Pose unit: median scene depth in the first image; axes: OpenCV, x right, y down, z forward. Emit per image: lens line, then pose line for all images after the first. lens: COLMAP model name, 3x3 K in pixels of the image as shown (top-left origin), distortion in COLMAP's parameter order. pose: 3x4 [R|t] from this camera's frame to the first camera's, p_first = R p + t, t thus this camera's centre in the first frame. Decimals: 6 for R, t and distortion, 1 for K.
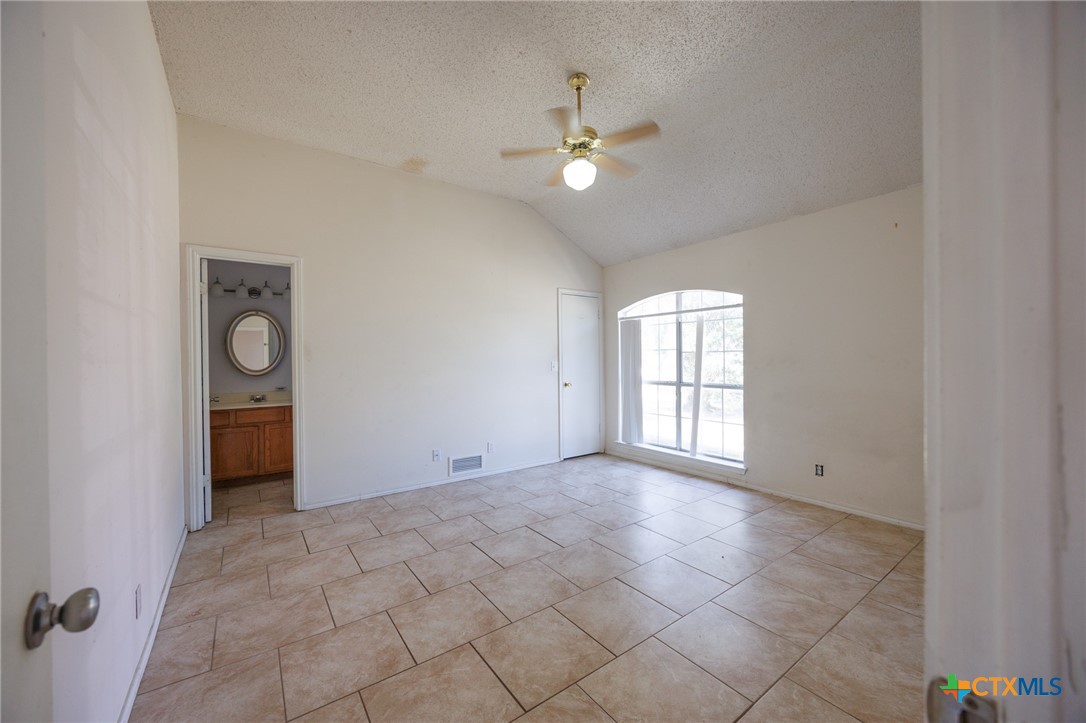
lens RADIAL K [[413.4, 0, 540.8], [0, 413.4, 362.3], [0, 0, 1]] dist [-0.005493, -0.000149]
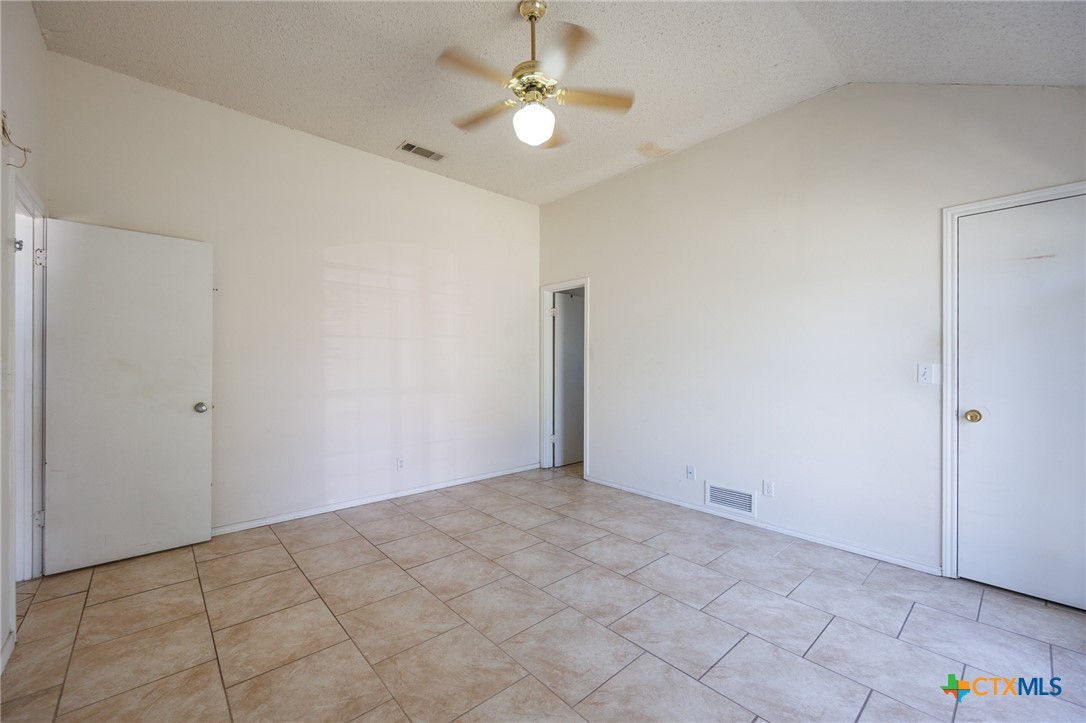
lens RADIAL K [[444.4, 0, 543.0], [0, 444.4, 361.5], [0, 0, 1]] dist [-0.000996, 0.000097]
pose [[0.096895, 0.004896, -0.995283, 0.765972], [-0.009226, 0.999949, 0.004020, -0.003219], [0.995252, 0.008793, 0.096936, 0.755775]]
